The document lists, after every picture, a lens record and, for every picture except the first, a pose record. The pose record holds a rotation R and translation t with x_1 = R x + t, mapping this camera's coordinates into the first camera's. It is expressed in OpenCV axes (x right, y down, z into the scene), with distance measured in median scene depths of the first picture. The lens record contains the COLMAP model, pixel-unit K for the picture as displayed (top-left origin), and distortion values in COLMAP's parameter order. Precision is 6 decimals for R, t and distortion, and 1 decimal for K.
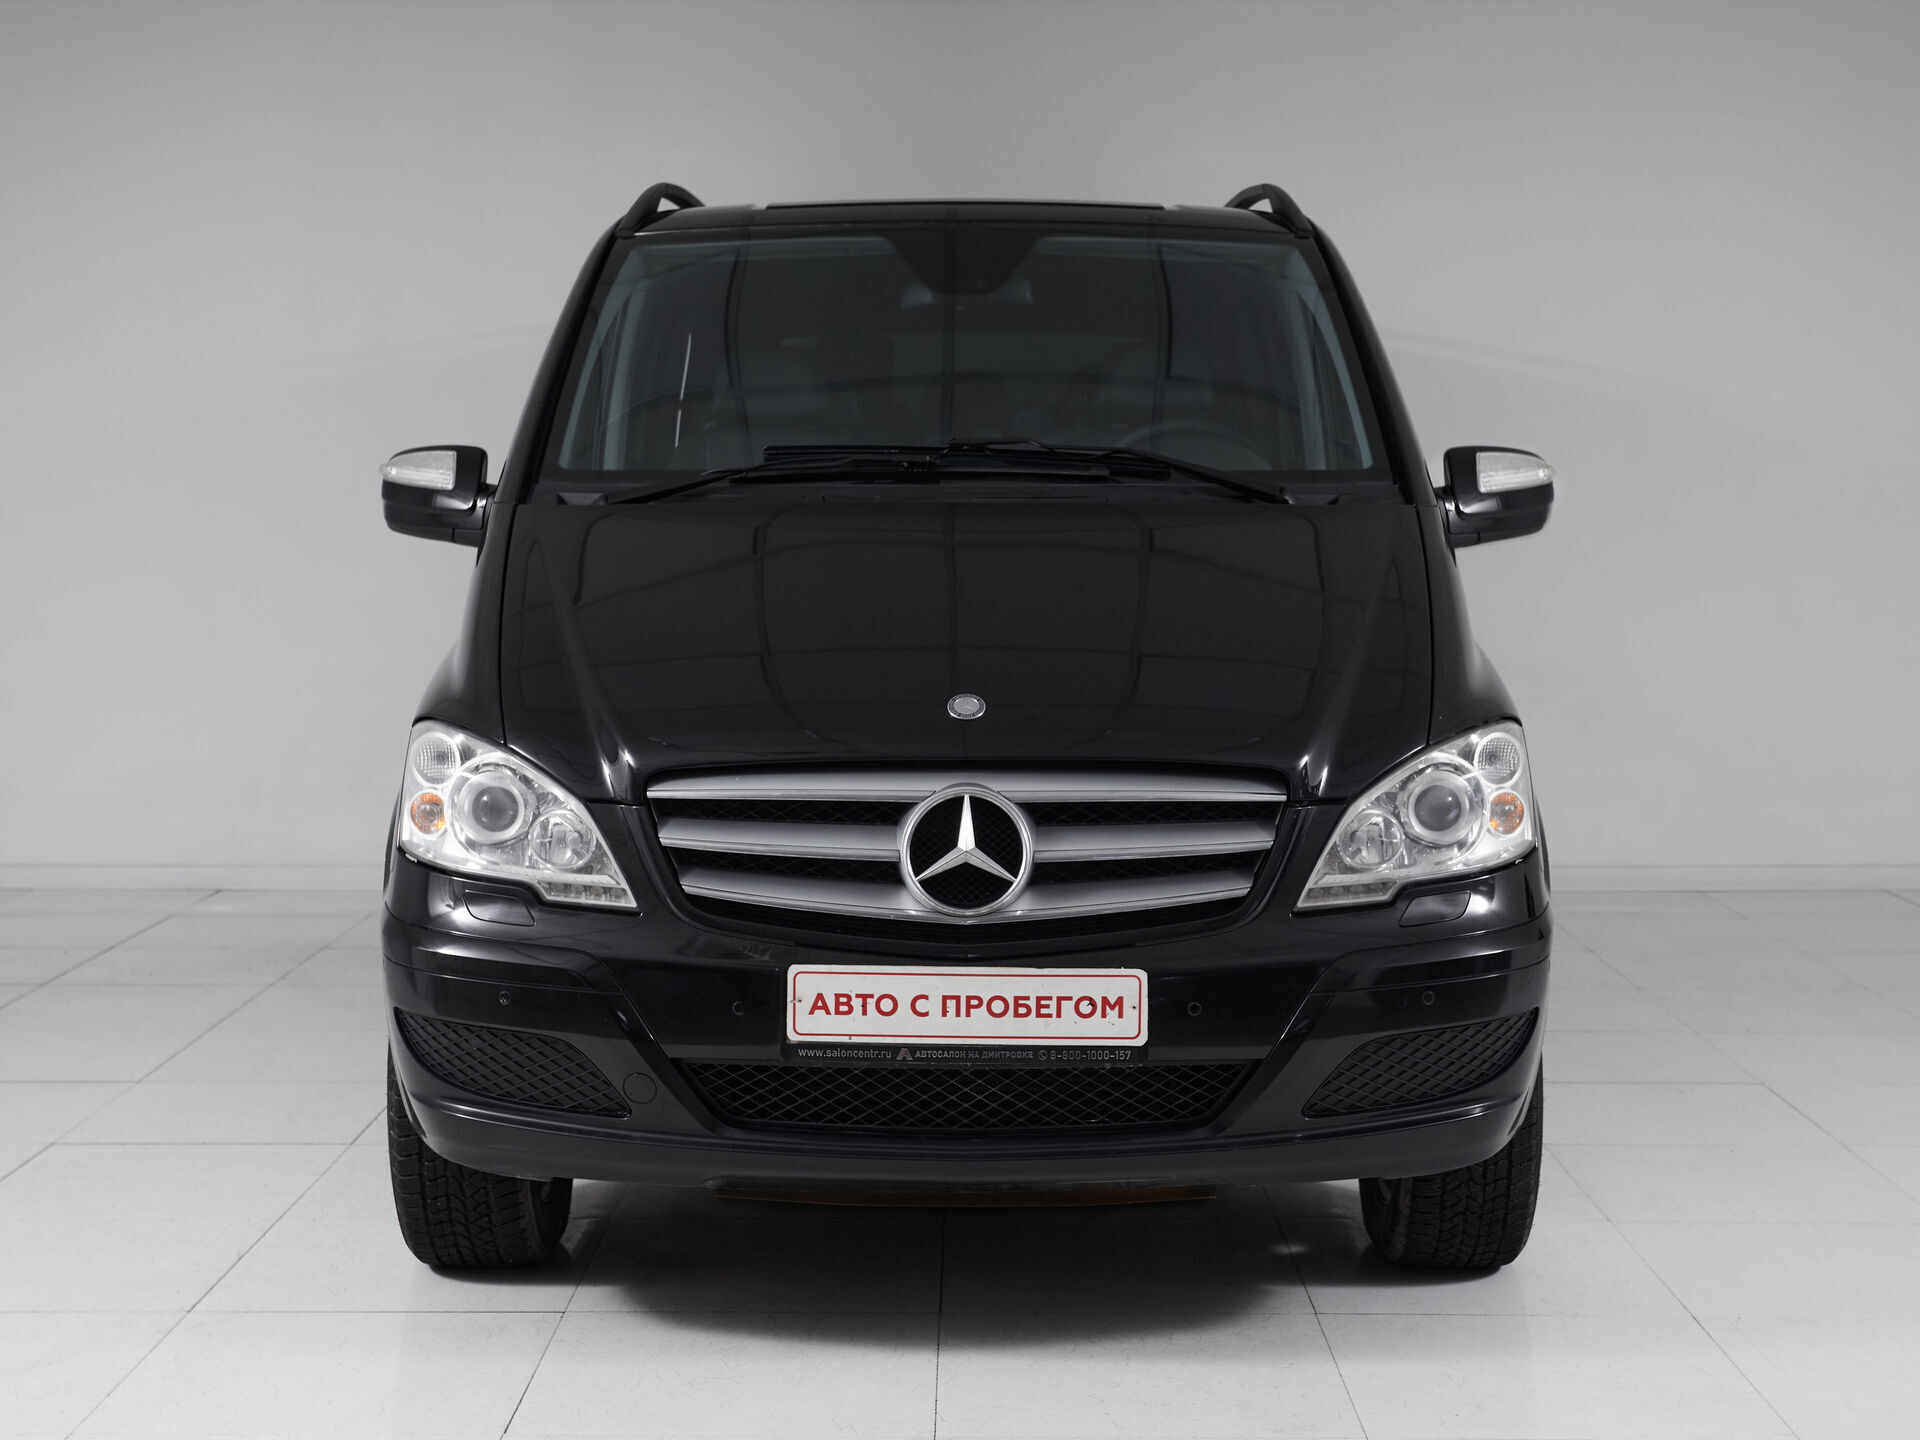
lens RADIAL K [[2408.7, 0, 967.8], [0, 2408.7, 722.2], [0, 0, 1]] dist [0.208503, 0.001112]
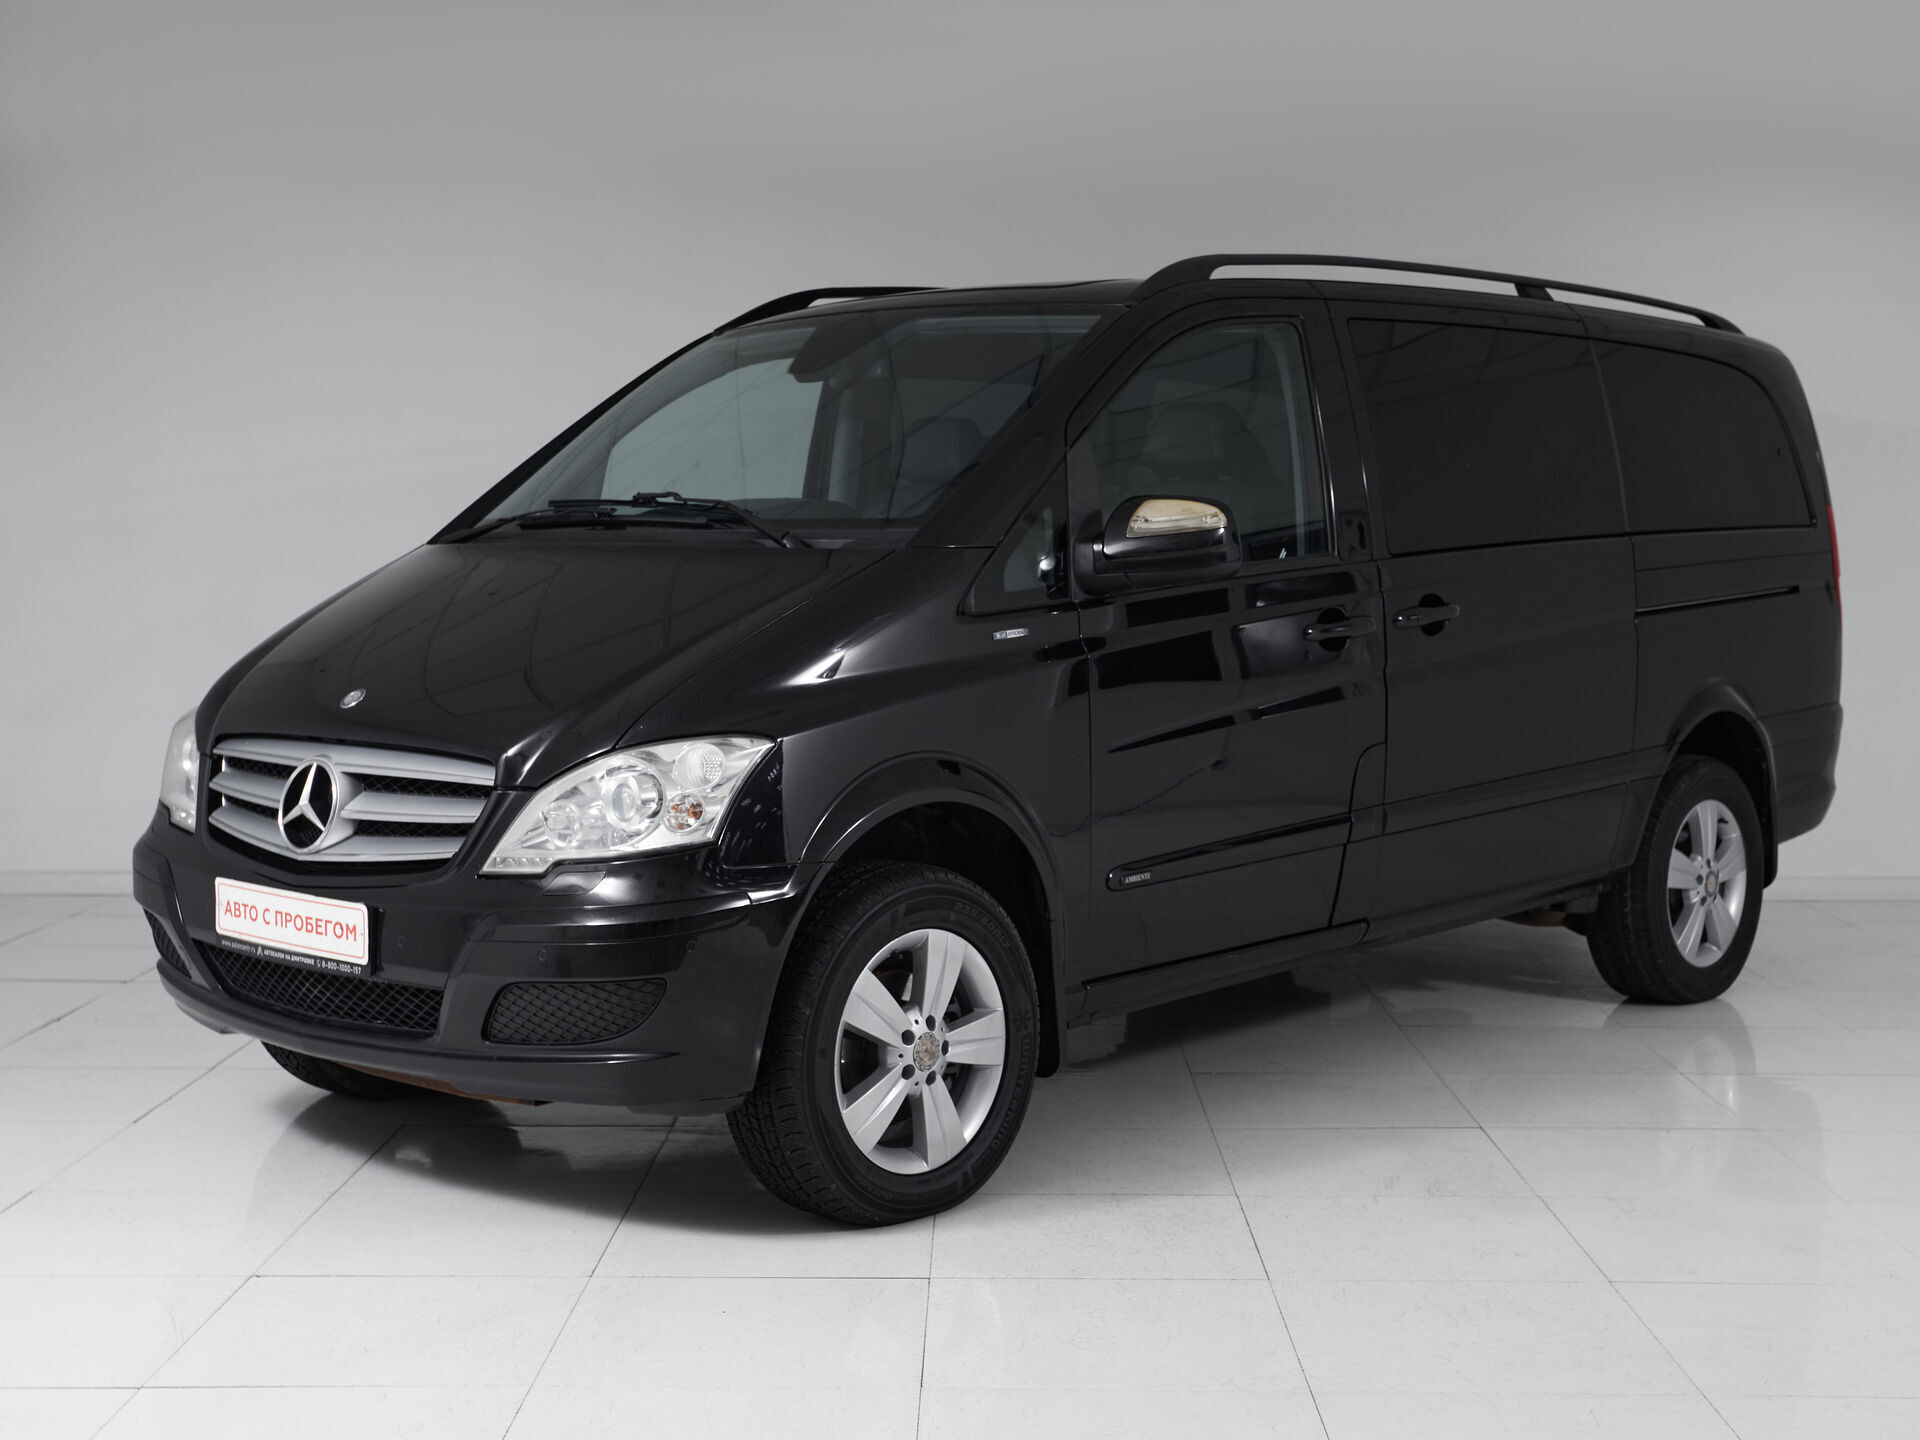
lens RADIAL K [[2408.7, 0, 967.8], [0, 2408.7, 722.2], [0, 0, 1]] dist [0.208503, 0.001112]
pose [[0.720662, 0.046898, -0.691698, 1.182633], [-0.056885, 0.998345, 0.008422, -0.024382], [0.690949, 0.033278, 0.722137, 0.271366]]
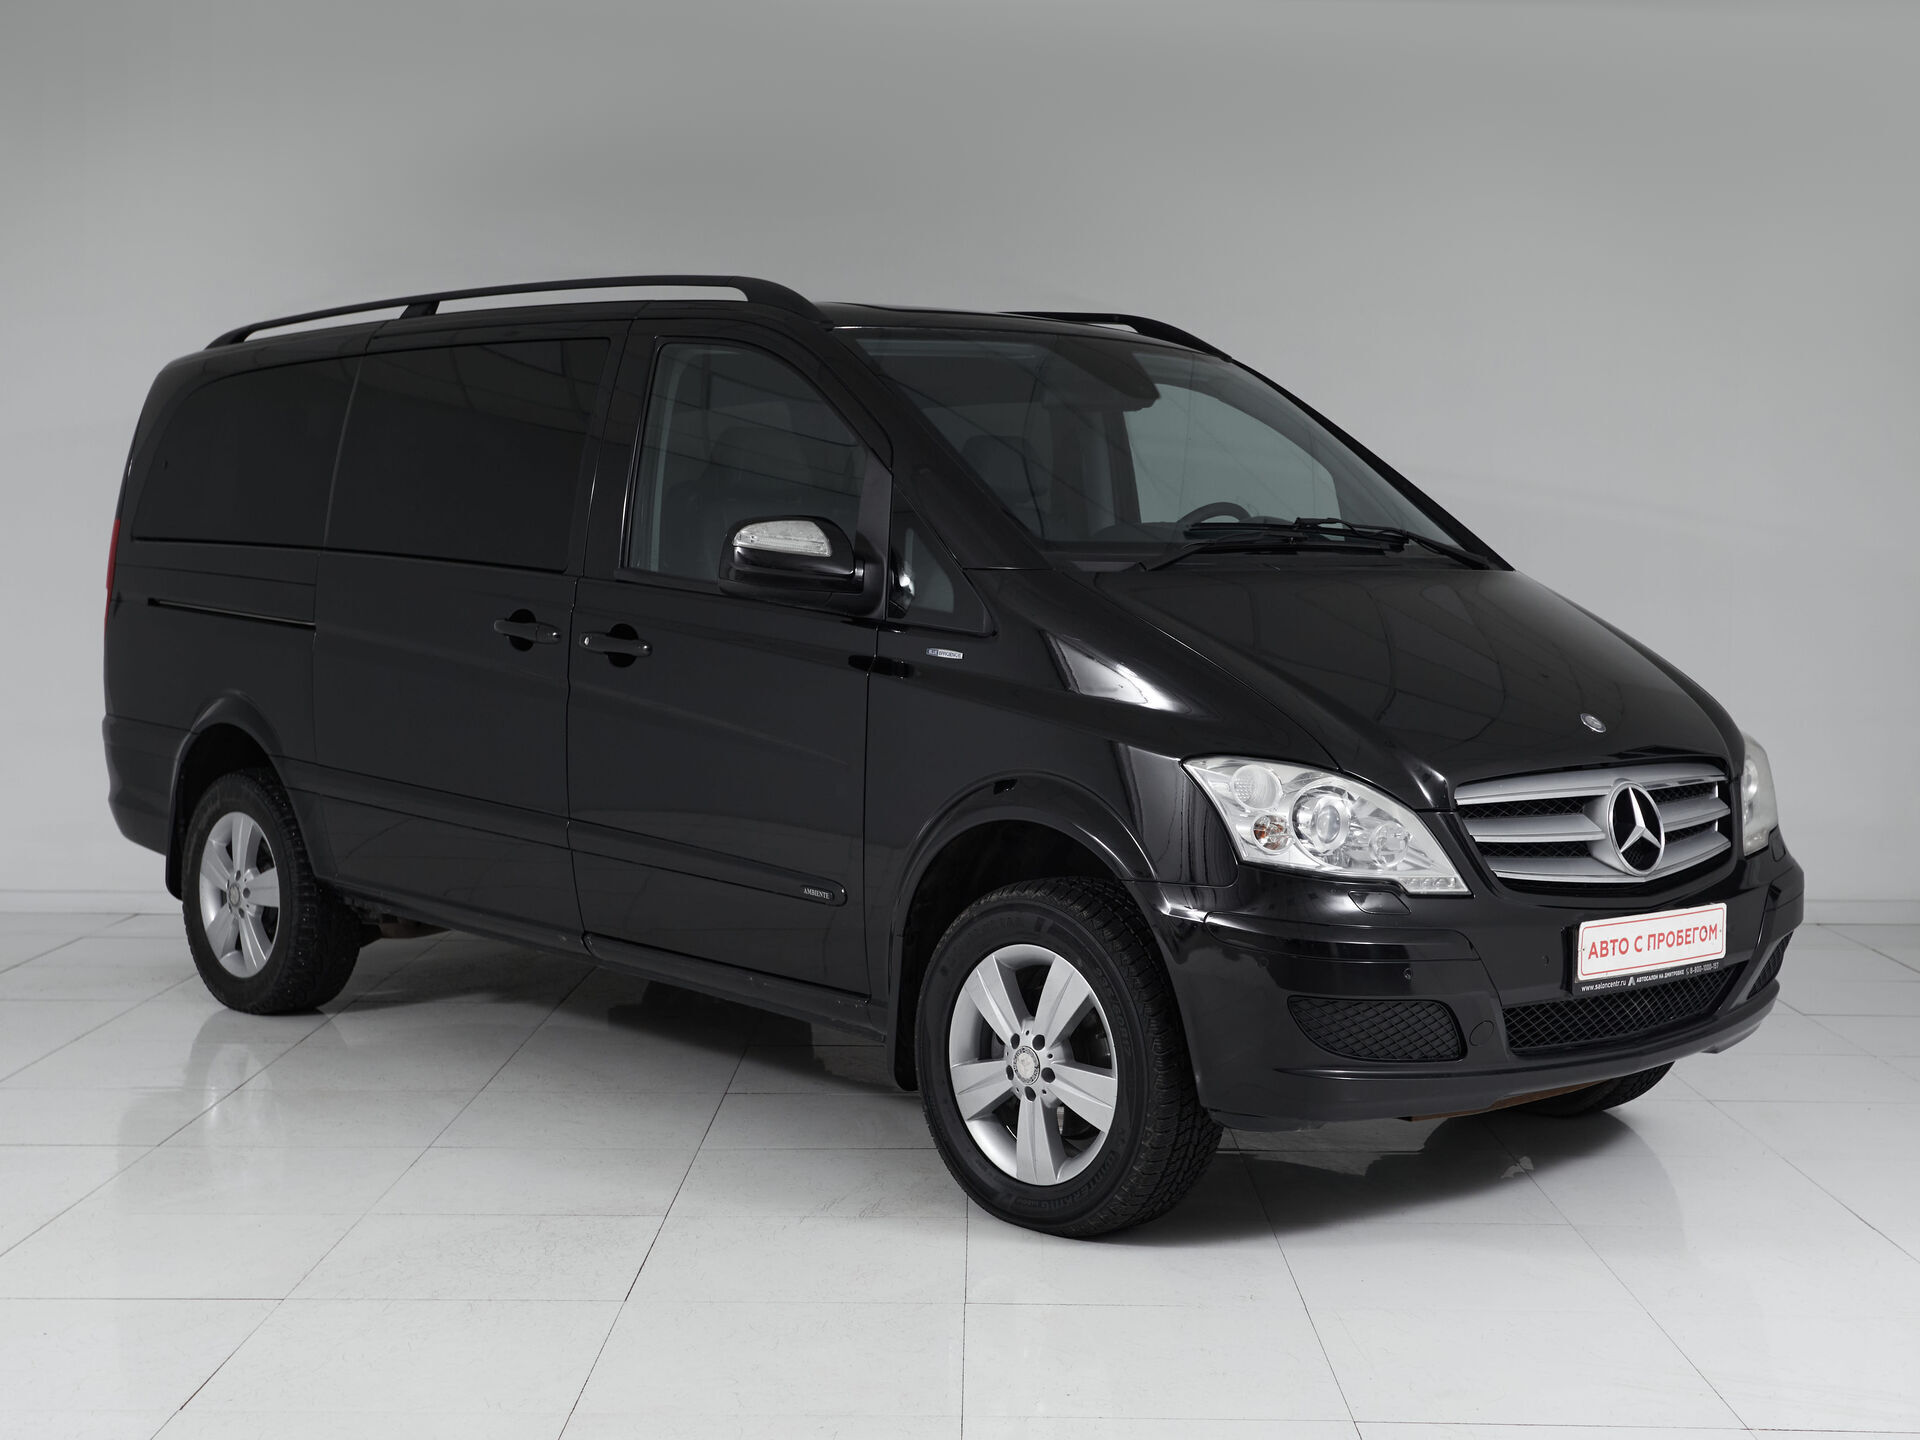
lens RADIAL K [[2408.7, 0, 967.8], [0, 2408.7, 722.2], [0, 0, 1]] dist [0.208503, 0.001112]
pose [[0.741636, -0.043113, 0.669416, -1.188481], [0.052311, 0.998611, 0.006361, -0.034553], [-0.668760, 0.030300, 0.742861, 0.222910]]
